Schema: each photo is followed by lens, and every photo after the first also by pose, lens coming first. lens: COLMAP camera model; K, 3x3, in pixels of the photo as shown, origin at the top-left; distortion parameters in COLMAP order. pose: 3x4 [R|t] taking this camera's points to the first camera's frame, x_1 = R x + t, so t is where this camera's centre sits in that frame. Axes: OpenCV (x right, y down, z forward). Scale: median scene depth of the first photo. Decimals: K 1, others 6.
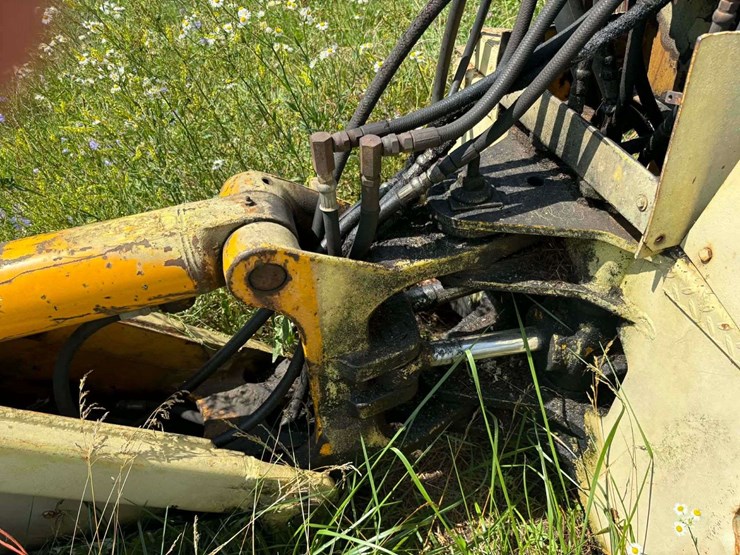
lens RADIAL K [[570.2, 0, 370.3], [0, 570.2, 272.7], [0, 0, 1]] dist [0.024751, -0.006592]
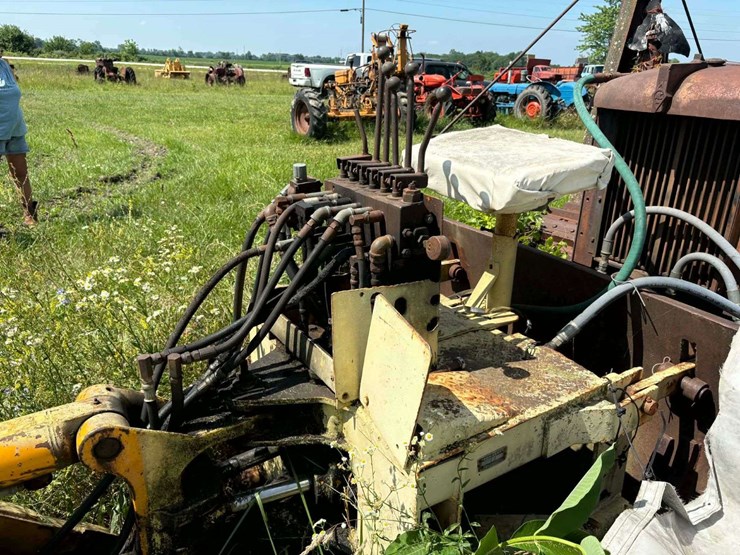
lens RADIAL K [[570.2, 0, 370.3], [0, 570.2, 272.7], [0, 0, 1]] dist [0.024751, -0.006592]
pose [[0.968550, -0.052722, 0.243171, 0.147286], [0.142175, 0.919304, -0.366968, 0.225718], [-0.204201, 0.390000, 0.897888, -0.686225]]
